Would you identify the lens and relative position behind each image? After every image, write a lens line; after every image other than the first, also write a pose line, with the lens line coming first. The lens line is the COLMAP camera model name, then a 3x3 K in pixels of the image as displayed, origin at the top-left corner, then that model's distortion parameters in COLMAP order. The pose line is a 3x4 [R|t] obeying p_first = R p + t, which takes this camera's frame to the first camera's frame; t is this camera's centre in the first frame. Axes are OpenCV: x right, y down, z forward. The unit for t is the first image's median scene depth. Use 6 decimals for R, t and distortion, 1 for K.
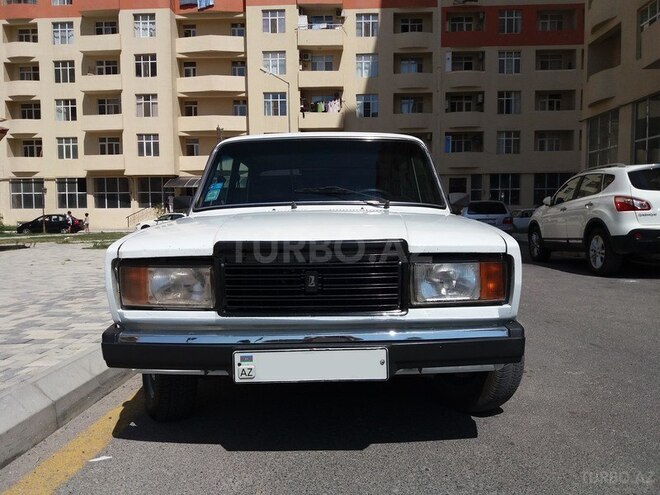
lens RADIAL K [[547.9, 0, 327.7], [0, 547.9, 258.4], [0, 0, 1]] dist [0.046828, -0.072051]
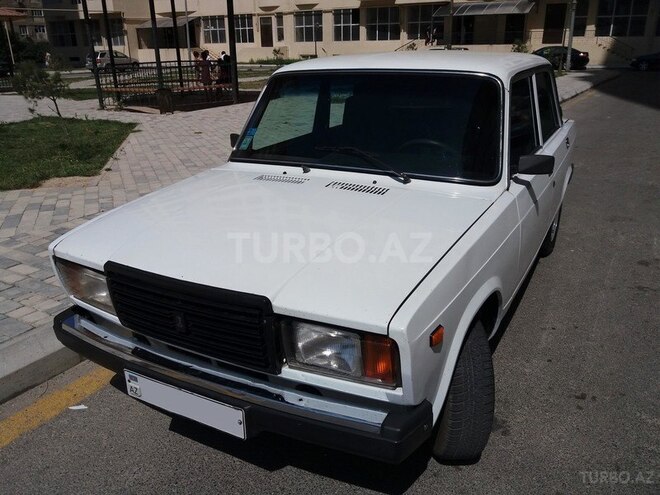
lens RADIAL K [[547.9, 0, 327.7], [0, 547.9, 258.4], [0, 0, 1]] dist [0.046828, -0.072051]
pose [[0.878233, 0.169222, -0.447293, 0.390891], [-0.027306, 0.951520, 0.306372, -0.234046], [0.477453, -0.256852, 0.840277, 0.242553]]
